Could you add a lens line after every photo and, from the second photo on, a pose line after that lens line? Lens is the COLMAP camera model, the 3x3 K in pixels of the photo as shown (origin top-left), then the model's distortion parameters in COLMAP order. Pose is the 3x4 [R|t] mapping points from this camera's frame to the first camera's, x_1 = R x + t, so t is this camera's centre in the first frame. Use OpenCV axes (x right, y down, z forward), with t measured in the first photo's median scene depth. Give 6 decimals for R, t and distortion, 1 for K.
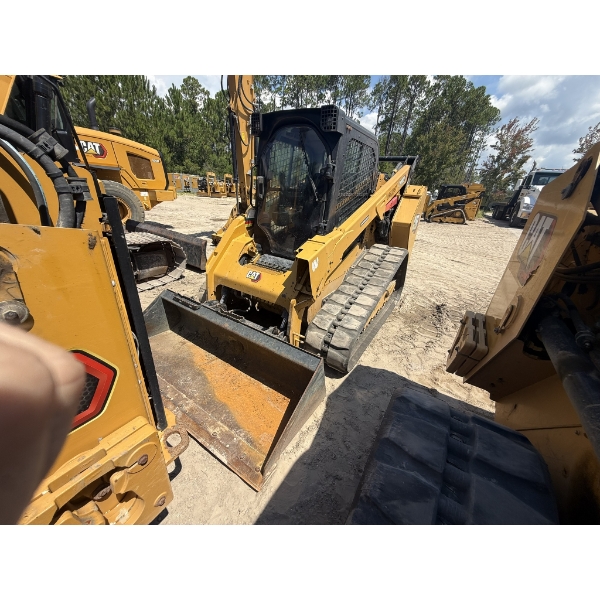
lens RADIAL K [[237.8, 0, 296.0], [0, 237.8, 297.6], [0, 0, 1]] dist [0.001878, 0.000197]
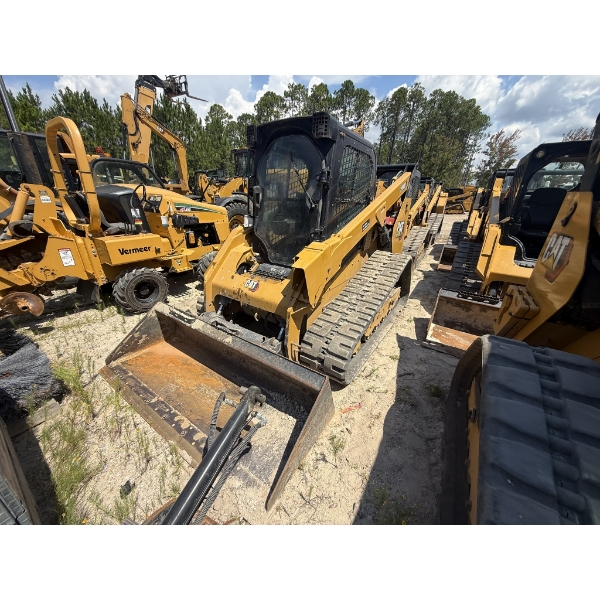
lens RADIAL K [[240.1, 0, 295.0], [0, 240.1, 295.2], [0, 0, 1]] dist [0.010544, -0.000012]
pose [[0.999081, -0.041675, -0.010011, -0.105260], [0.041289, 0.998495, -0.036098, 0.063128], [0.011500, 0.035652, 0.999298, -0.150699]]
